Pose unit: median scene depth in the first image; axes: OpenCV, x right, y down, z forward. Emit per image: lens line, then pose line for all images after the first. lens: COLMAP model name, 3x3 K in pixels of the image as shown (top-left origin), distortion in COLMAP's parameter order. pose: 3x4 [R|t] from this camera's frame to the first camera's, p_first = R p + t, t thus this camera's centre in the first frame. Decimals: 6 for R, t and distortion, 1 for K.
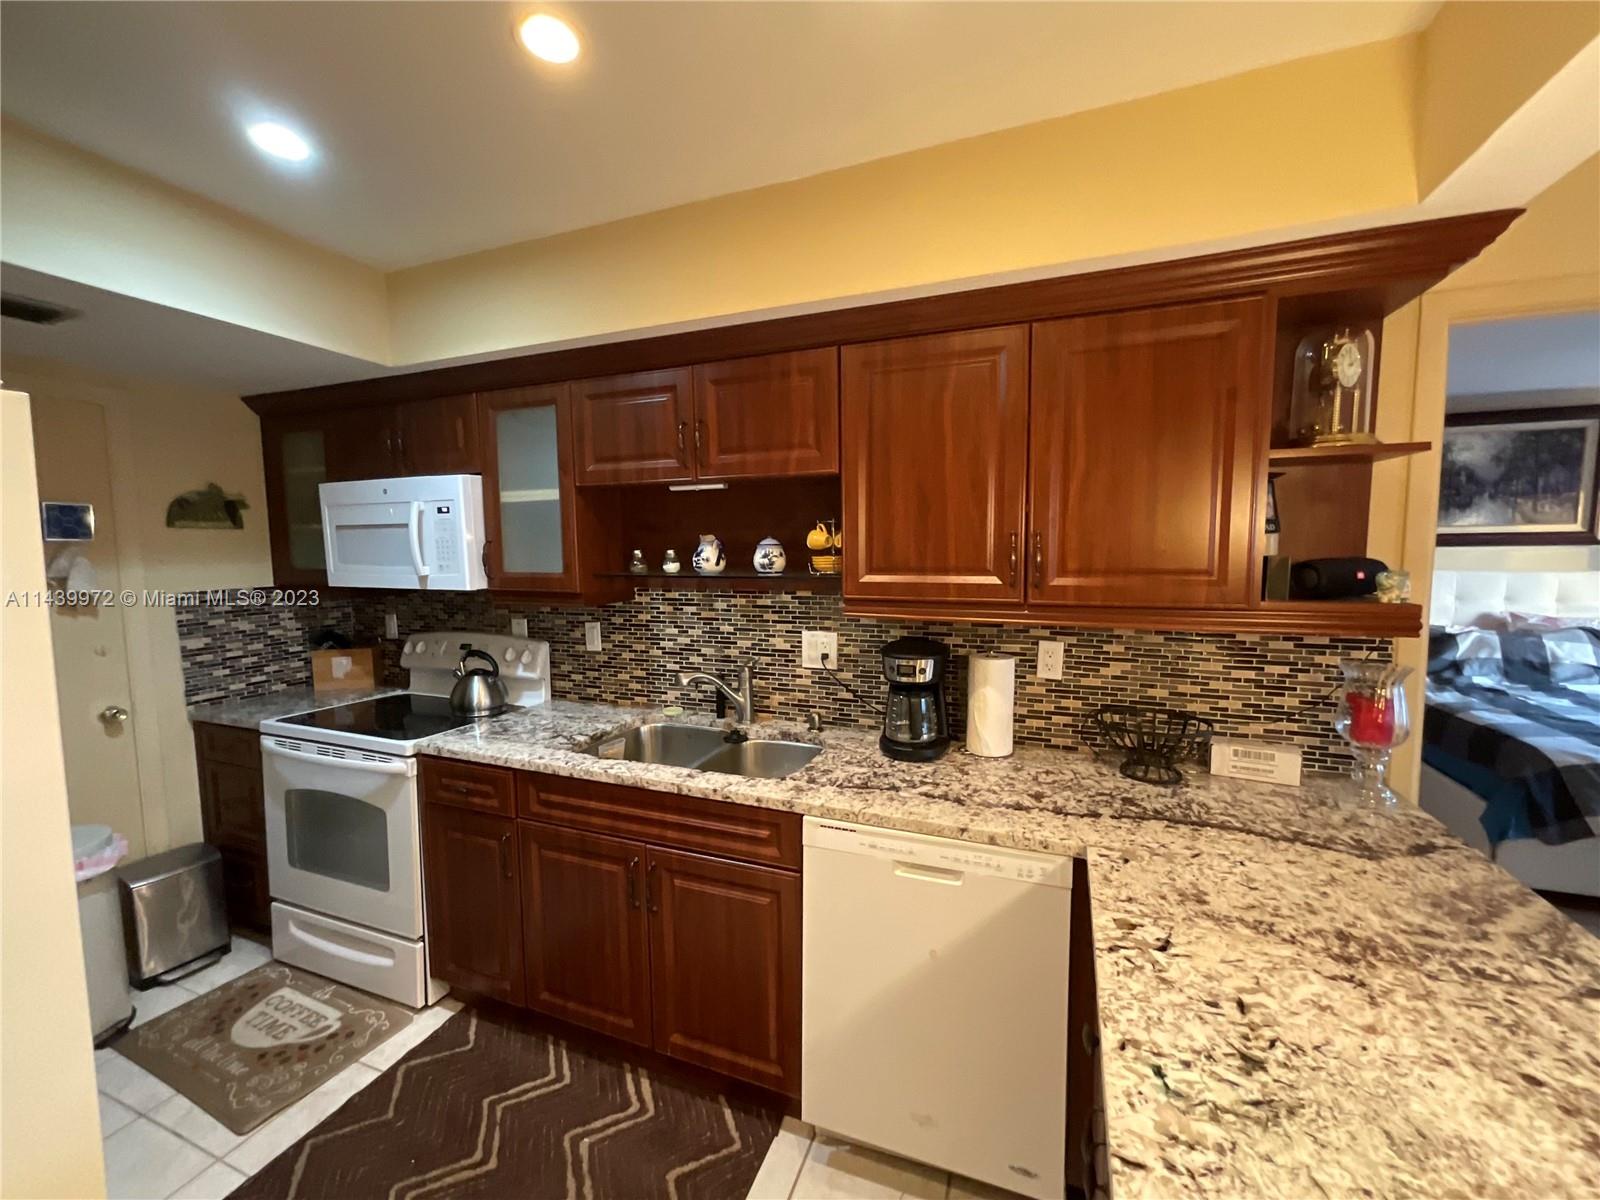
lens RADIAL K [[650.9, 0, 796.3], [0, 650.9, 600.7], [0, 0, 1]] dist [-0.002440, 0.001001]
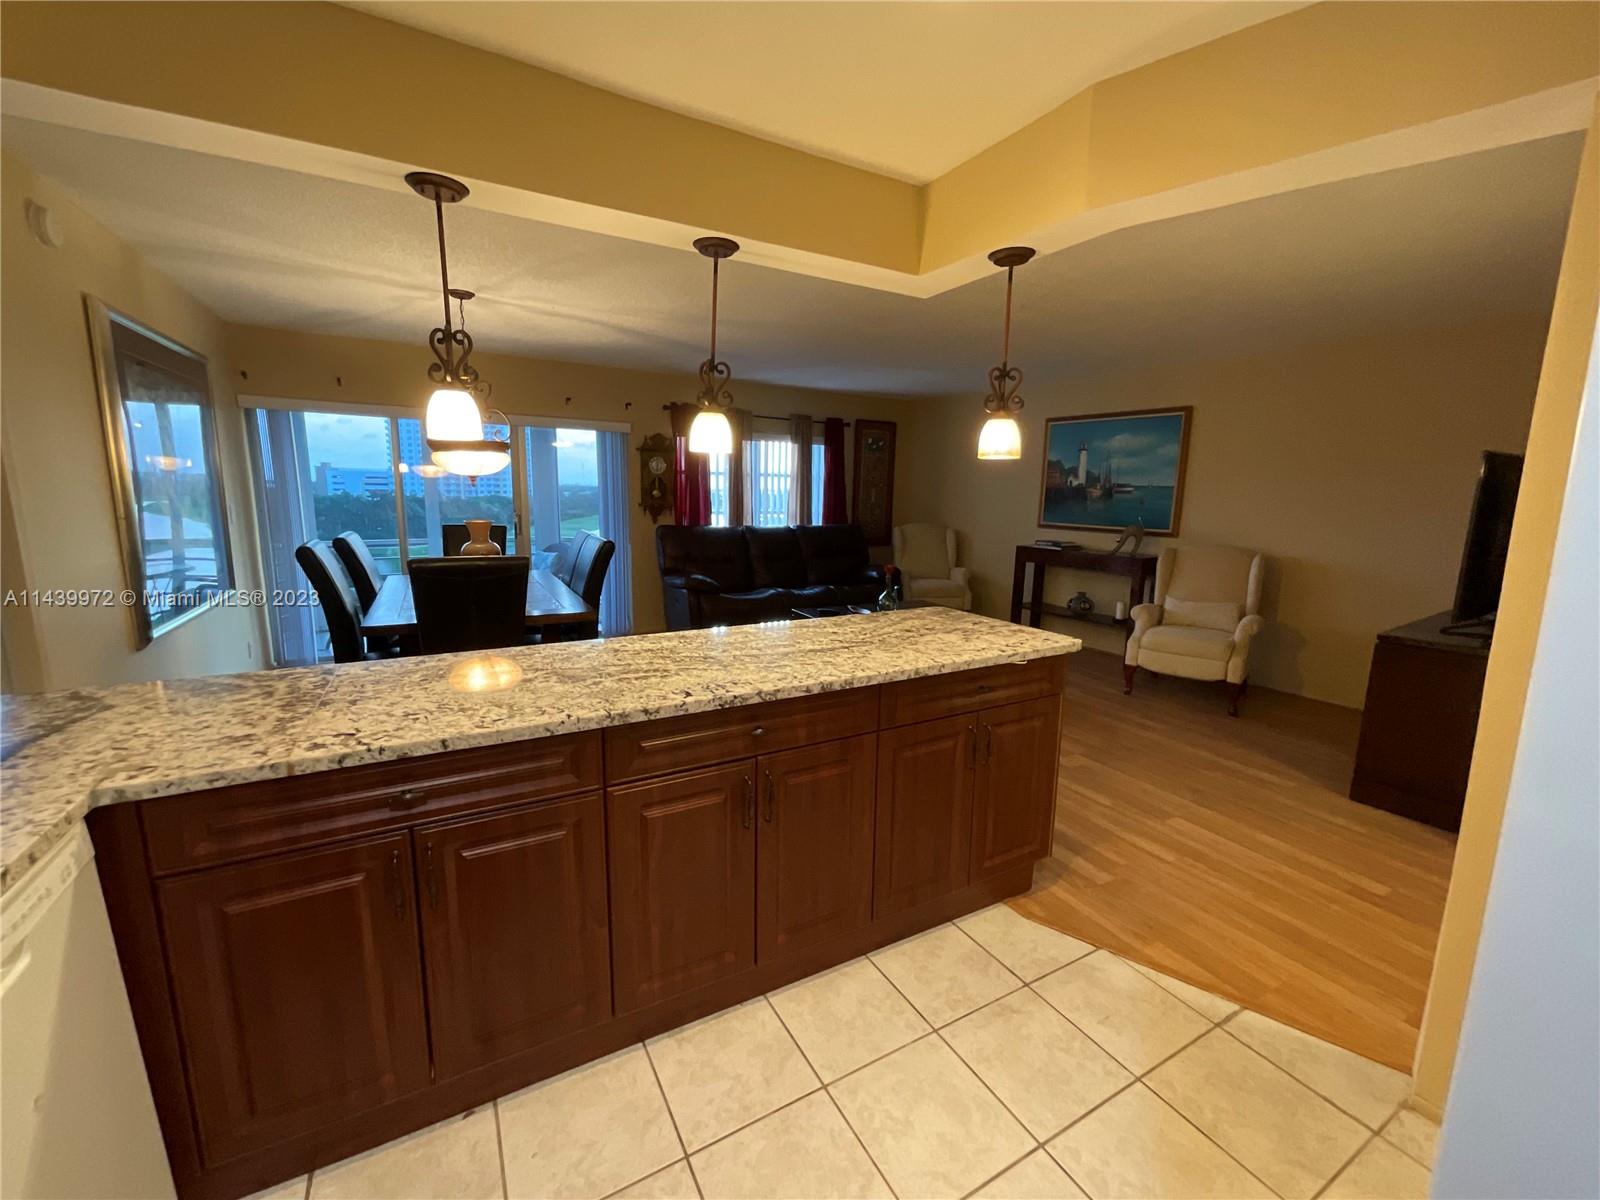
lens RADIAL K [[650.9, 0, 797.3], [0, 650.9, 602.8], [0, 0, 1]] dist [-0.002440, 0.001001]
pose [[-0.774807, -0.111618, 0.622267, -0.408470], [0.045079, 0.972031, 0.230485, 0.010689], [-0.630589, 0.206632, -0.748105, 0.614224]]
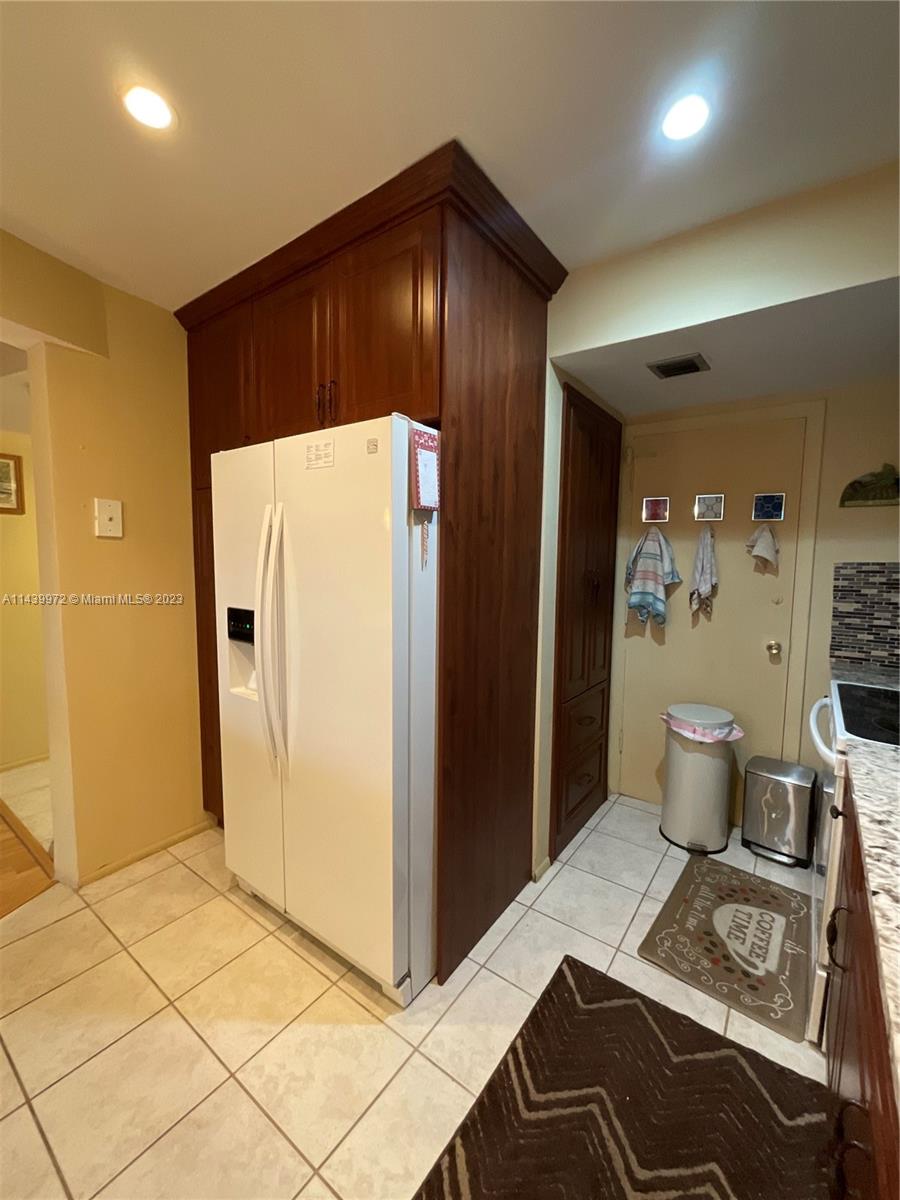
lens RADIAL K [[488.2, 0, 451.3], [0, 488.2, 599.5], [0, 0, 1]] dist [-0.002440, 0.001001]
pose [[-0.258077, 0.088274, -0.962083, 0.110139], [-0.095447, 0.988616, 0.116312, 0.021346], [0.961398, 0.121846, -0.246714, 0.618500]]
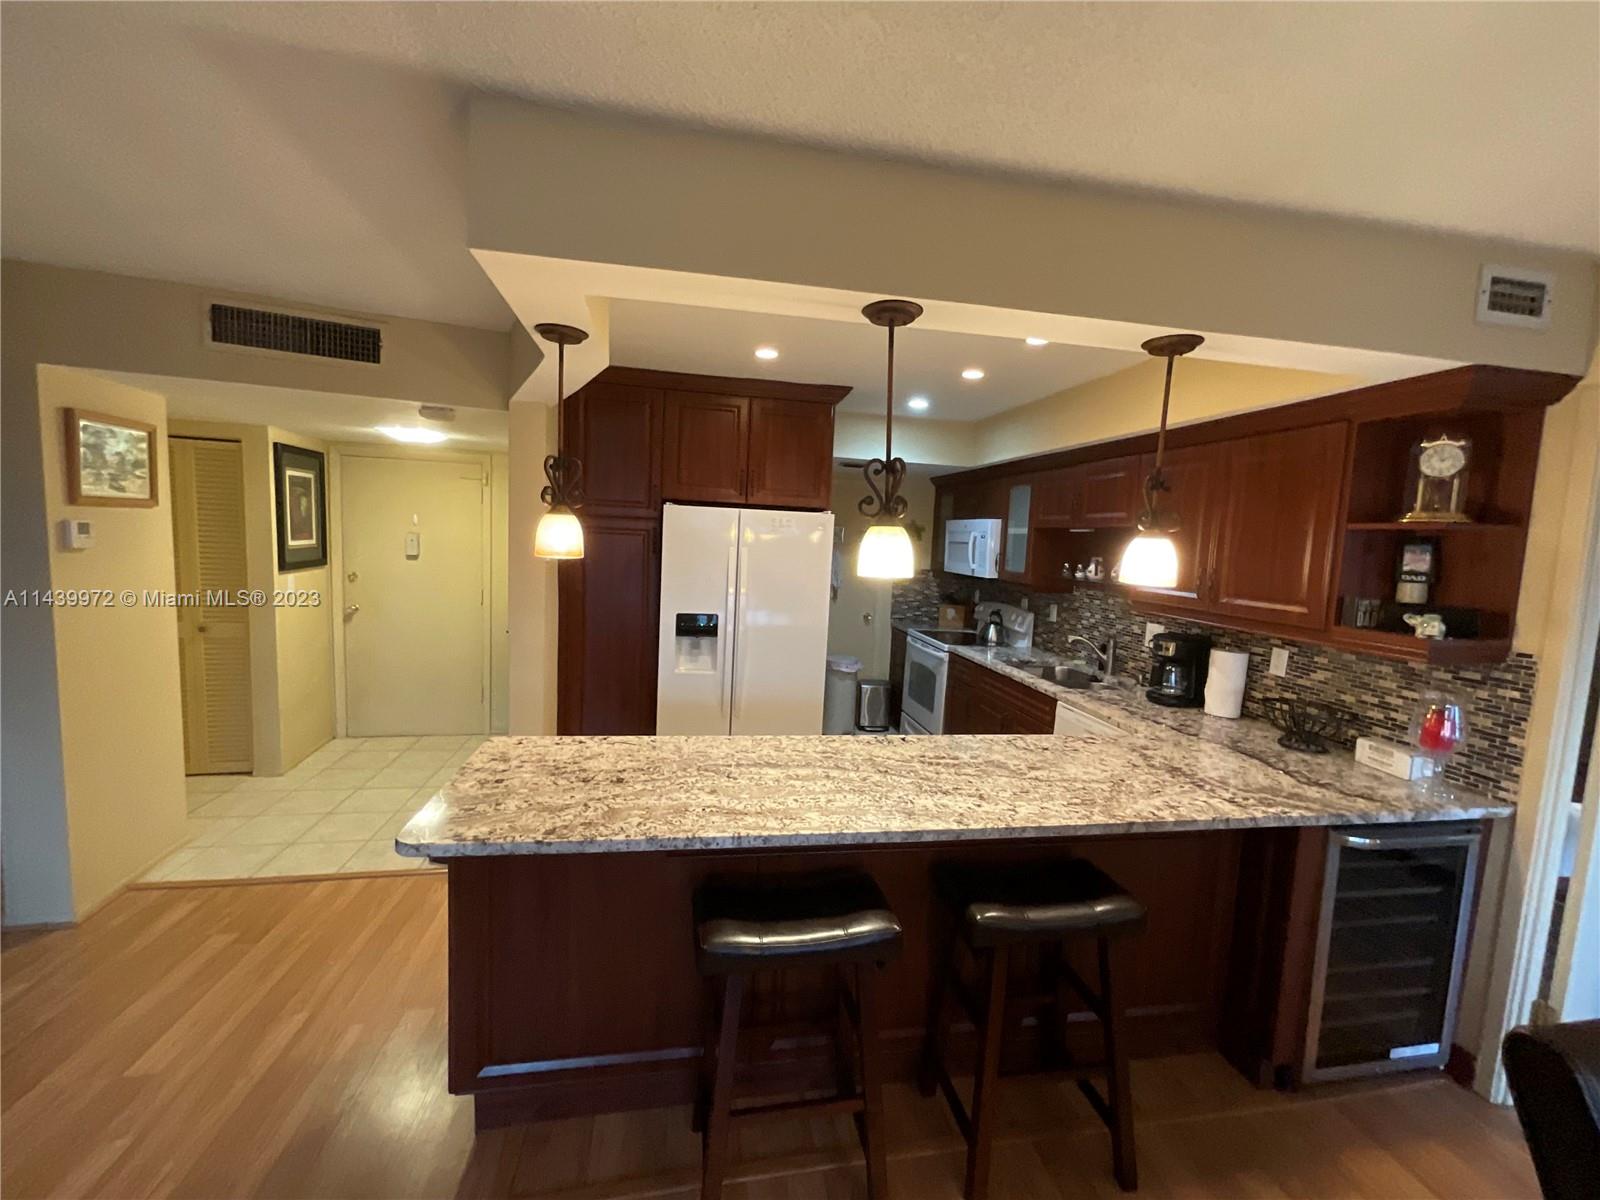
lens RADIAL K [[650.9, 0, 798.4], [0, 650.9, 598.7], [0, 0, 1]] dist [-0.002440, 0.001001]
pose [[0.528176, 0.114857, -0.841331, 0.885050], [-0.124517, 0.990575, 0.057061, 0.005026], [0.839956, 0.074622, 0.537499, -0.547090]]
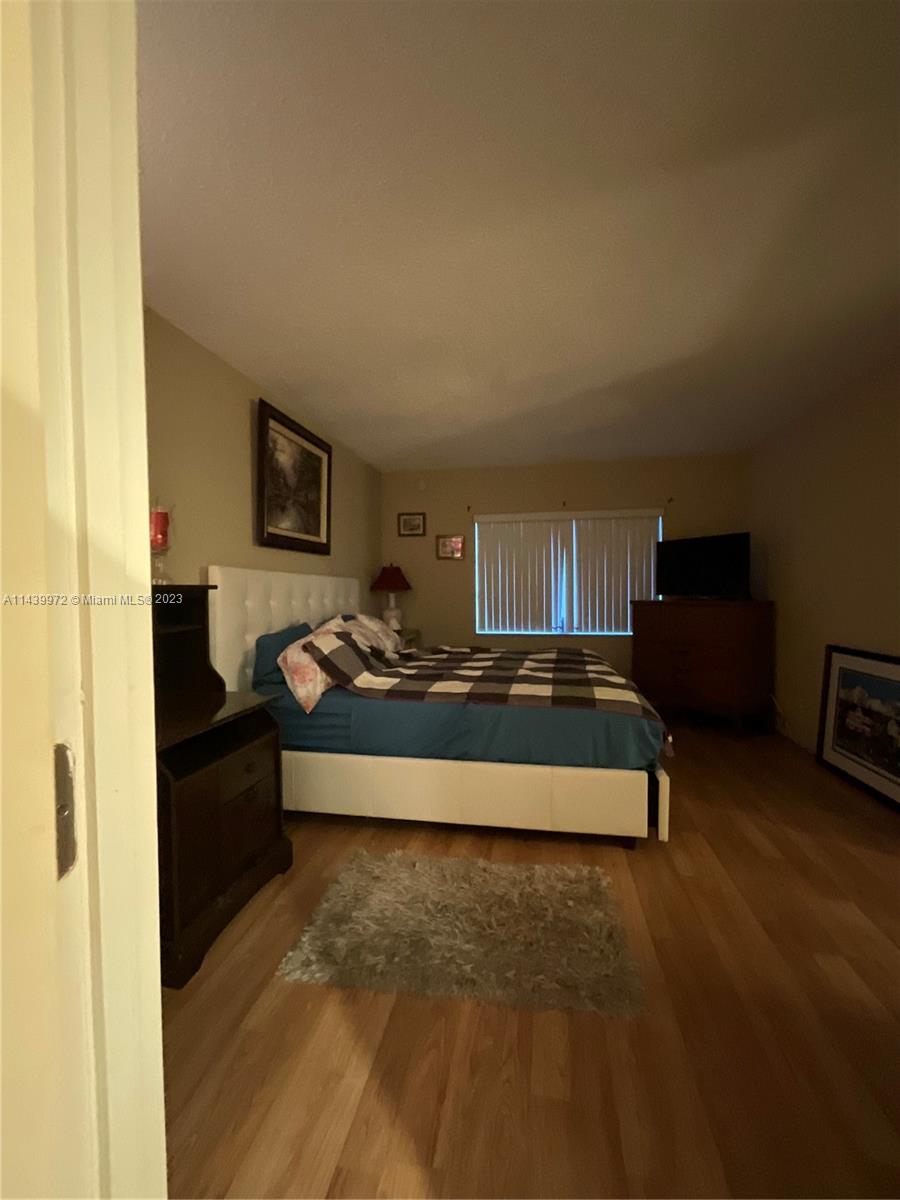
lens RADIAL K [[488.2, 0, 455.4], [0, 488.2, 600.2], [0, 0, 1]] dist [-0.002440, 0.001001]
pose [[-0.215992, -0.007552, 0.976366, 0.472443], [0.092829, 0.995282, 0.028234, -0.006797], [-0.971972, 0.096734, -0.214272, 1.785569]]
